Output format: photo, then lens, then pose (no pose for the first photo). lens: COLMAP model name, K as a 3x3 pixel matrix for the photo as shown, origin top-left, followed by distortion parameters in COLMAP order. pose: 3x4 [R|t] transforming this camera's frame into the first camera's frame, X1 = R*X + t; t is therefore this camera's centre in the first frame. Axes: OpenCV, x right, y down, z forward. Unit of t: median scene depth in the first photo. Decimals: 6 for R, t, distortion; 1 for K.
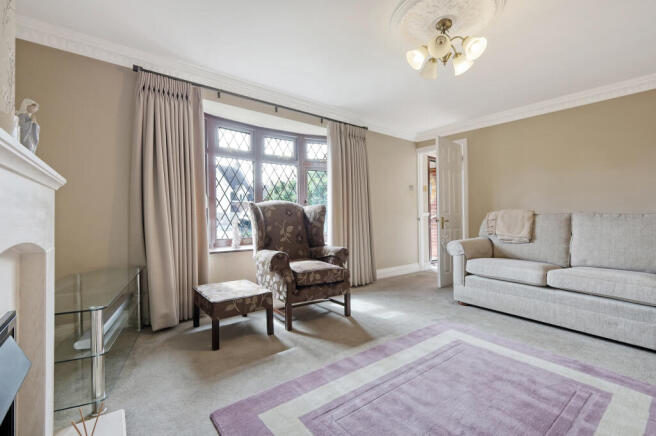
lens RADIAL K [[289.7, 0, 328.1], [0, 289.7, 211.5], [0, 0, 1]] dist [-0.003129, -0.000505]
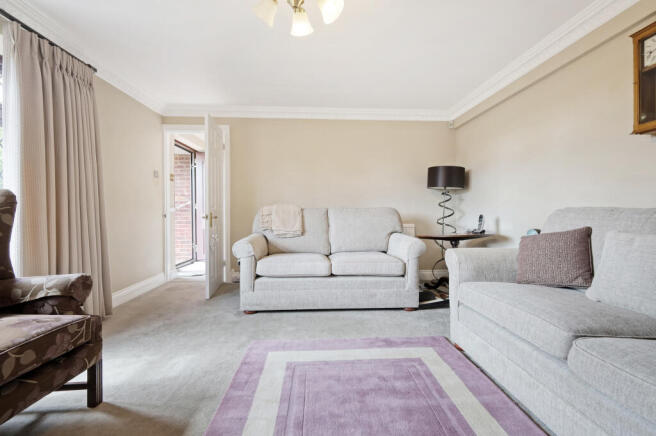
lens RADIAL K [[285.2, 0, 328.4], [0, 285.2, 206.9], [0, 0, 1]] dist [0.002804, 0.000002]
pose [[0.568466, 0.003279, 0.822700, -0.116790], [-0.003656, 0.999992, -0.001460, 0.003194], [-0.822699, -0.002178, 0.568473, 0.354796]]
